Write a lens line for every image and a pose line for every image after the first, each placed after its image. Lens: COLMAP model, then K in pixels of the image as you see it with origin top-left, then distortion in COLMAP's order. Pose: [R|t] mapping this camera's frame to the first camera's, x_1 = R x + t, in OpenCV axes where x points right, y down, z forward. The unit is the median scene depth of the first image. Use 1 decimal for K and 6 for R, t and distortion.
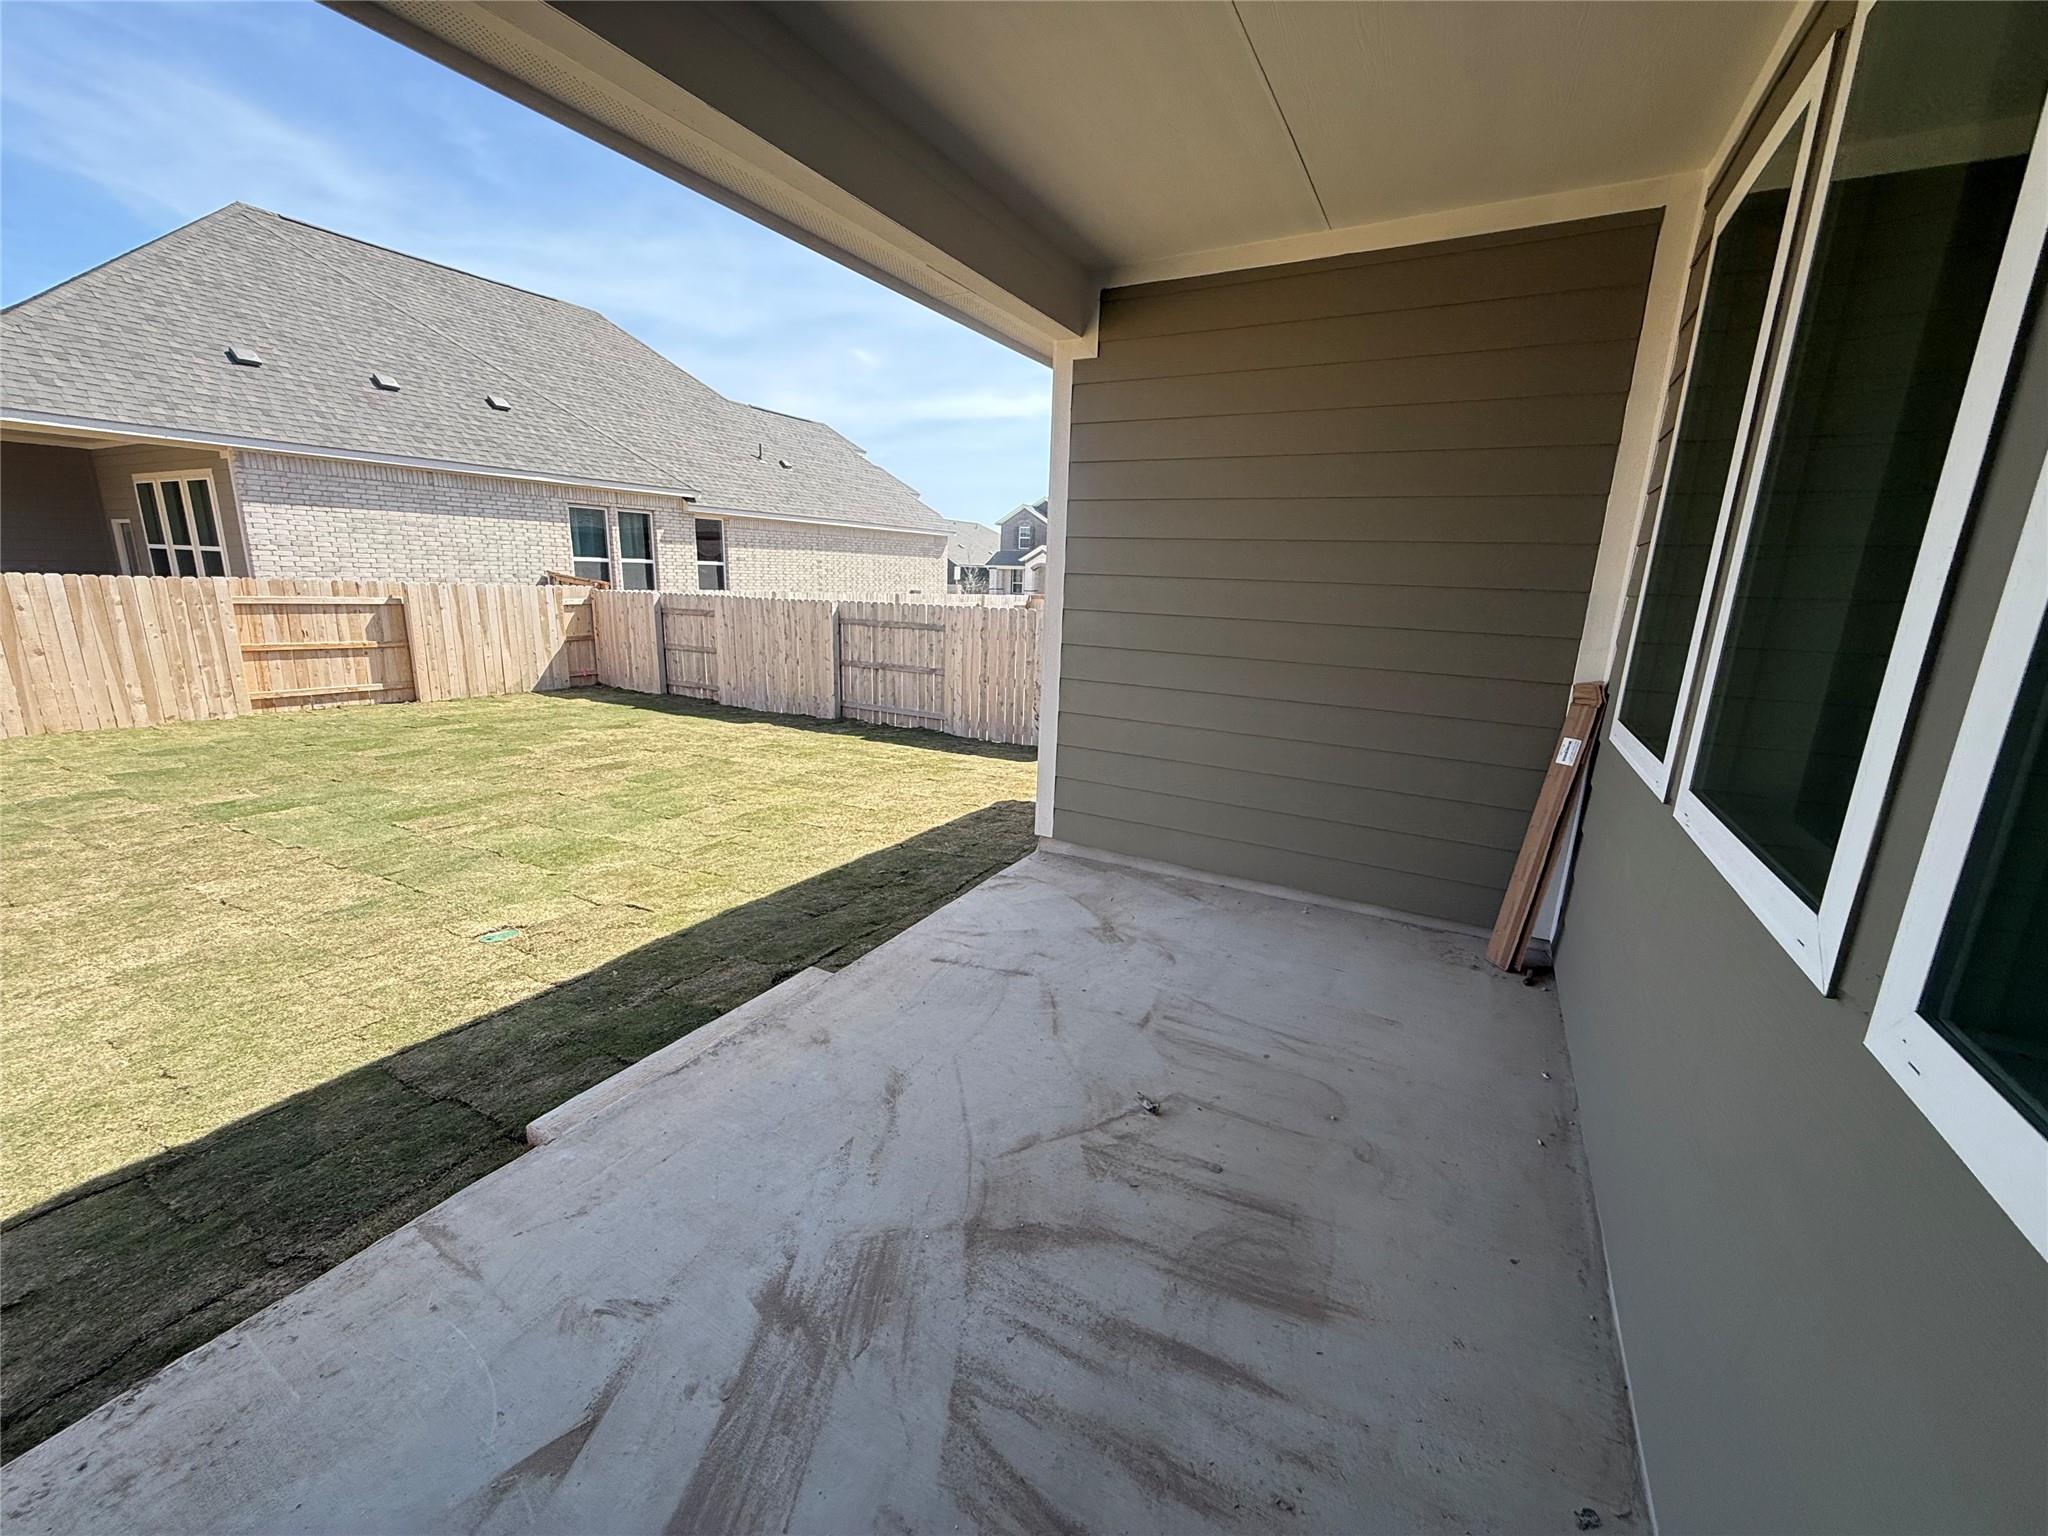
lens RADIAL K [[812.7, 0, 1014.2], [0, 812.7, 766.3], [0, 0, 1]] dist [-0.001553, 0.000547]
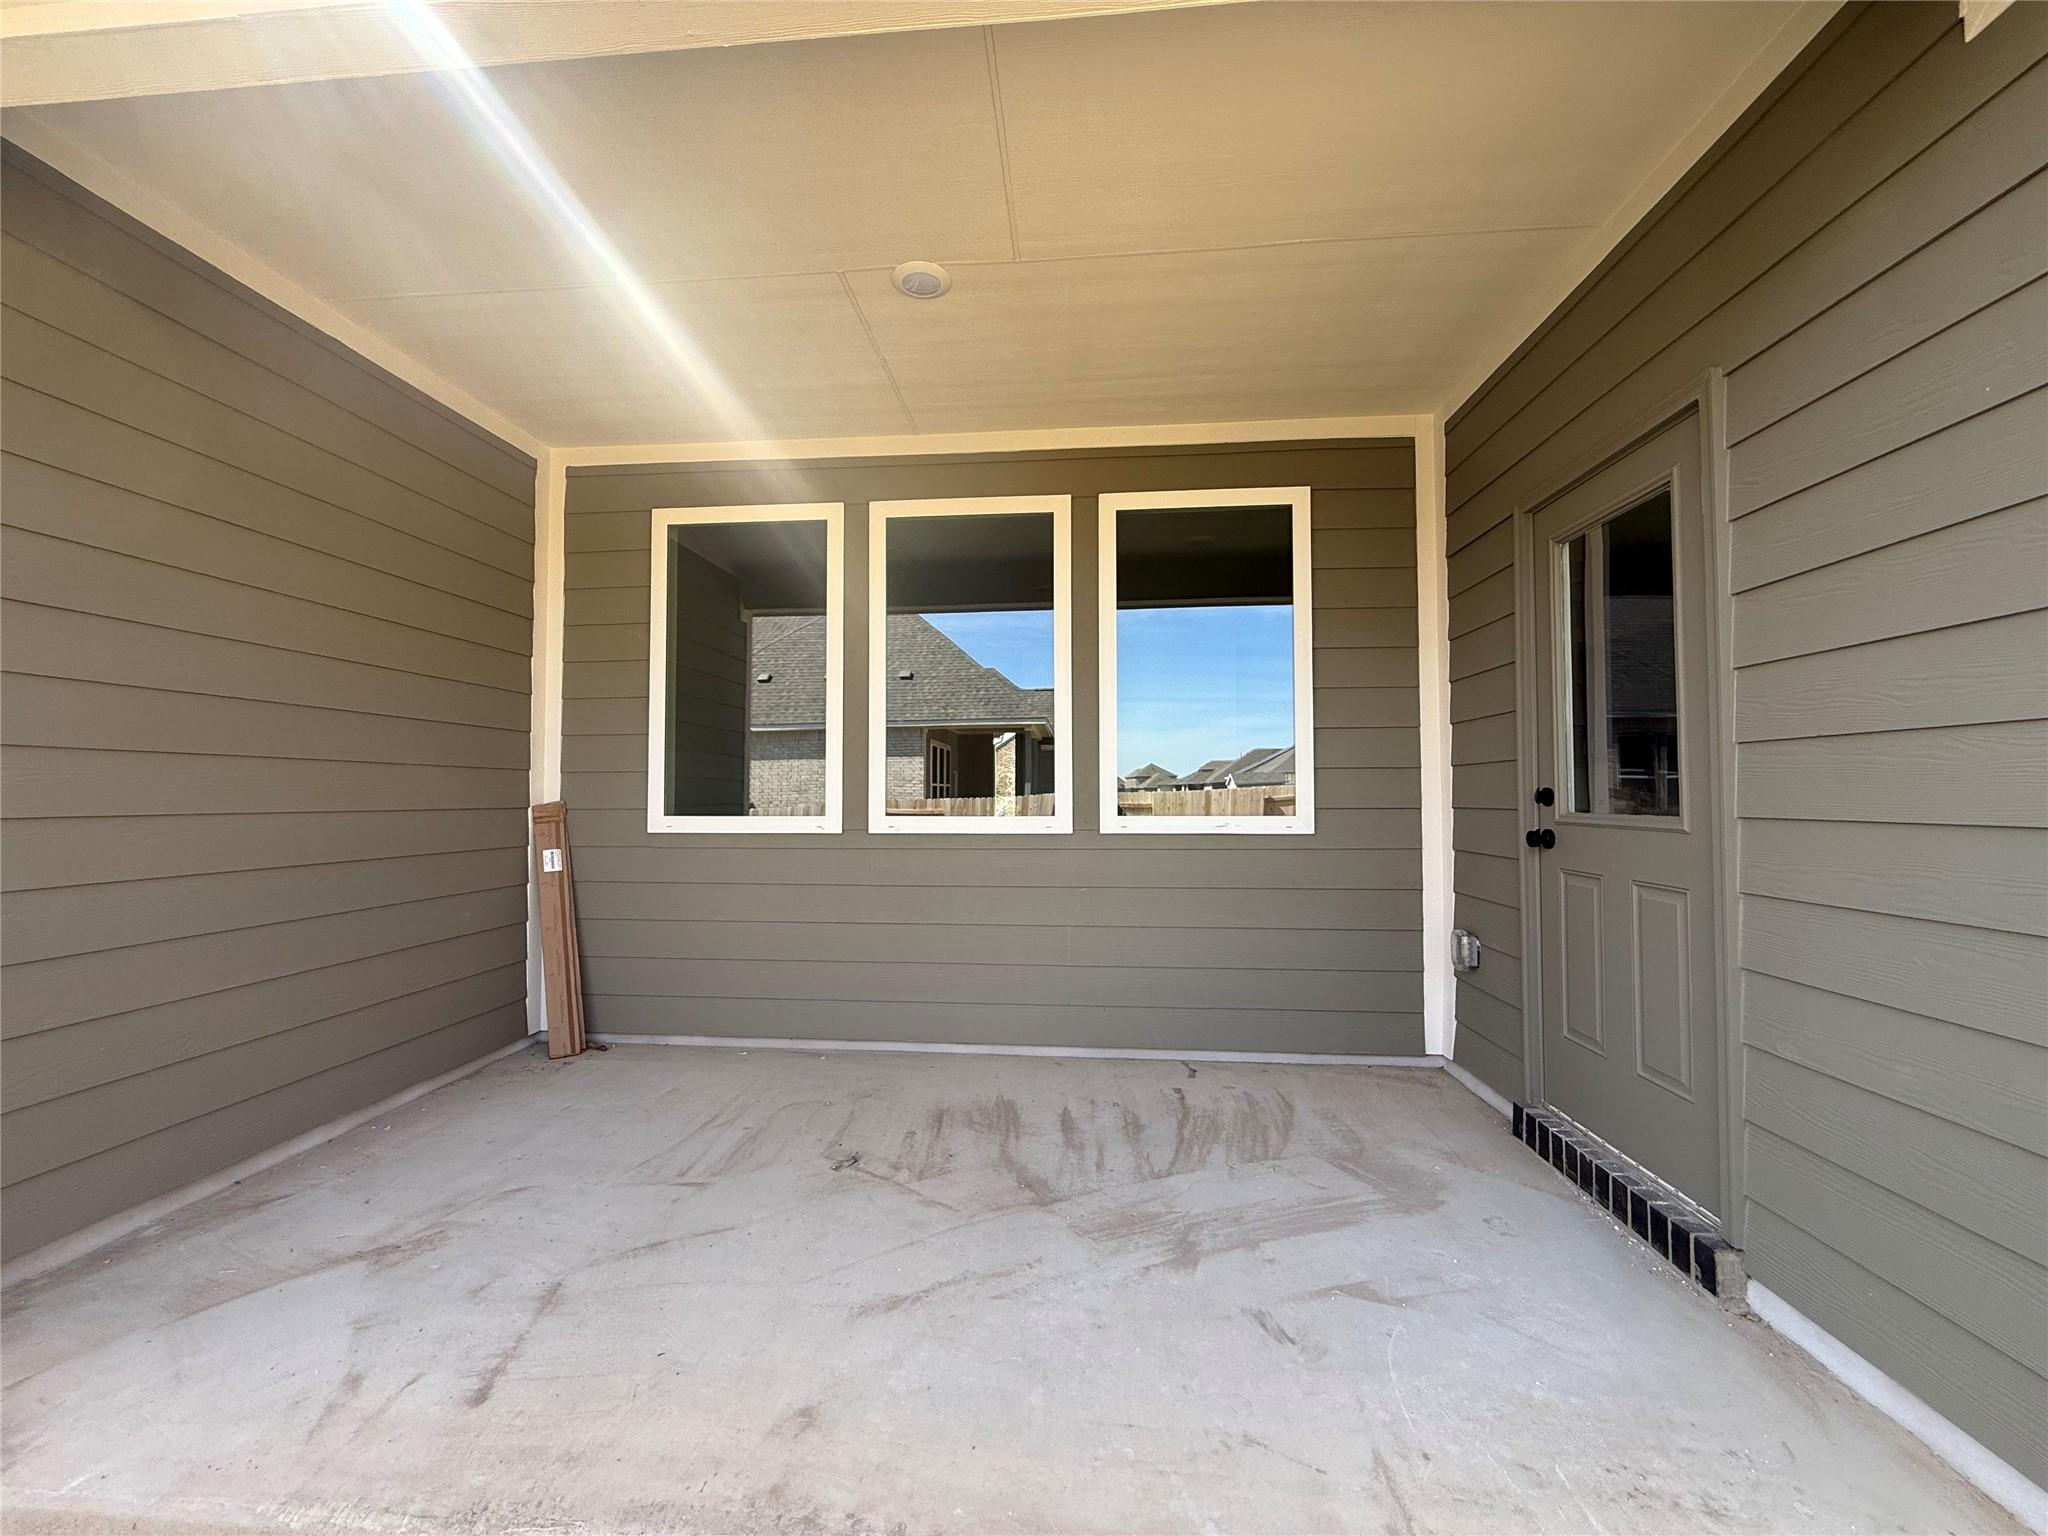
lens RADIAL K [[812.7, 0, 1031.1], [0, 812.7, 776.8], [0, 0, 1]] dist [-0.001553, 0.000547]
pose [[-0.423468, -0.010502, 0.905850, -0.427509], [0.202445, 0.973548, 0.105926, -0.073615], [-0.883001, 0.228241, -0.410140, 0.507790]]
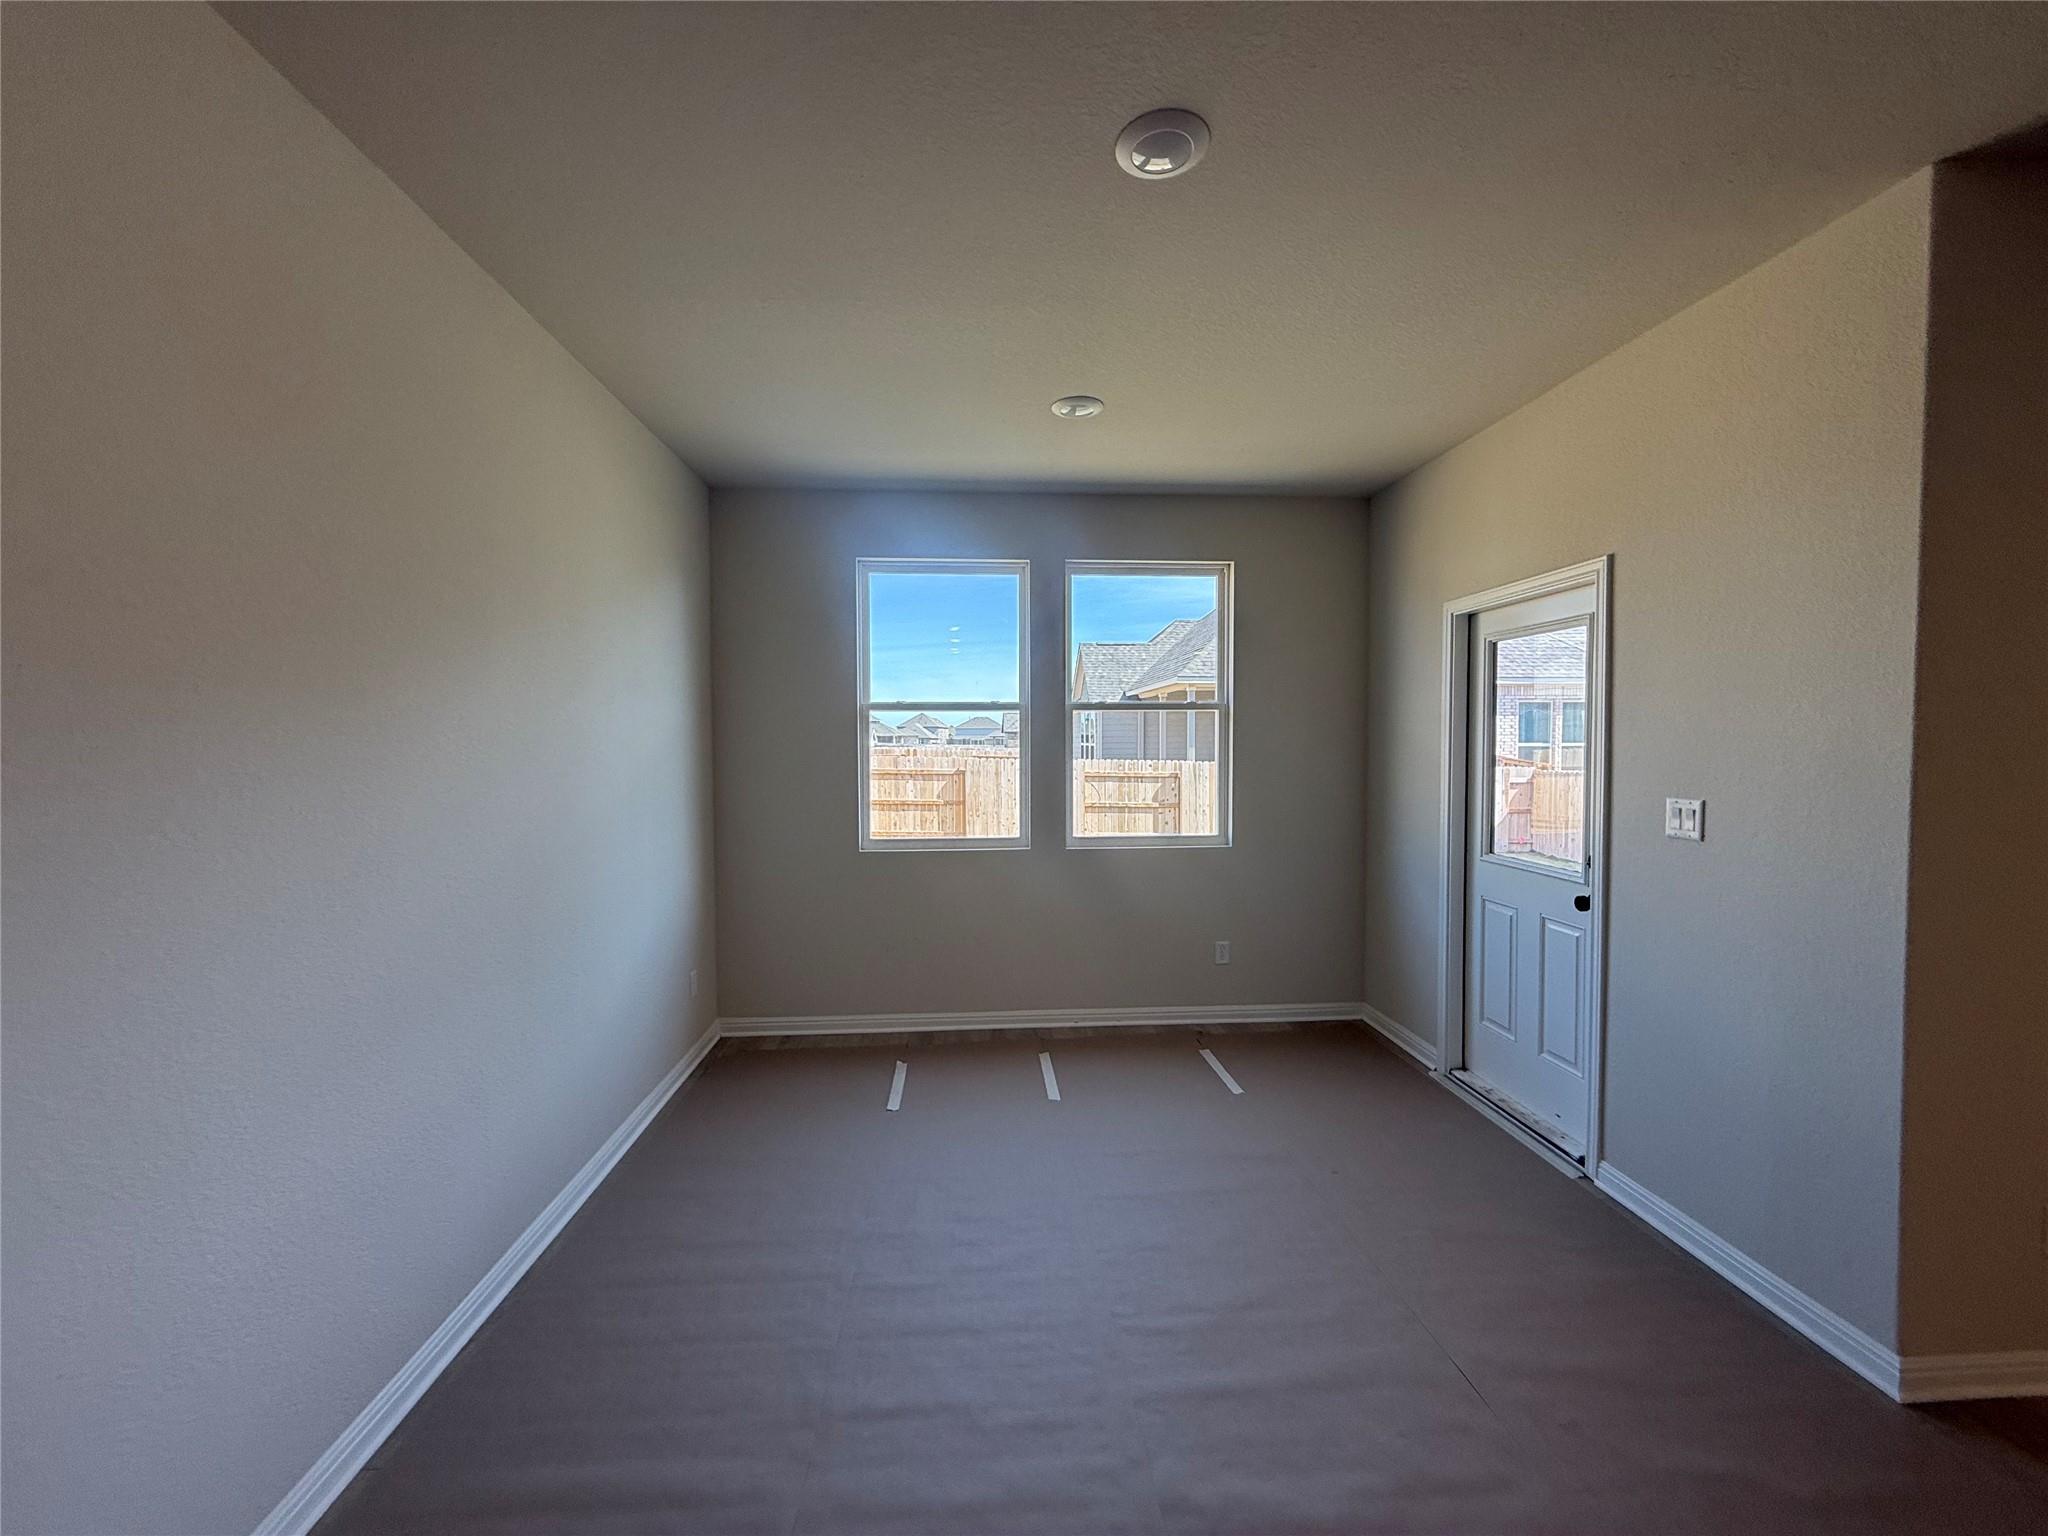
lens RADIAL K [[812.7, 0, 1015.7], [0, 812.7, 767.4], [0, 0, 1]] dist [-0.001553, 0.000547]
pose [[0.541003, -0.004597, -0.841008, 0.130167], [-0.176471, 0.977103, -0.118861, 0.111587], [0.822298, 0.212717, 0.527804, -0.524071]]
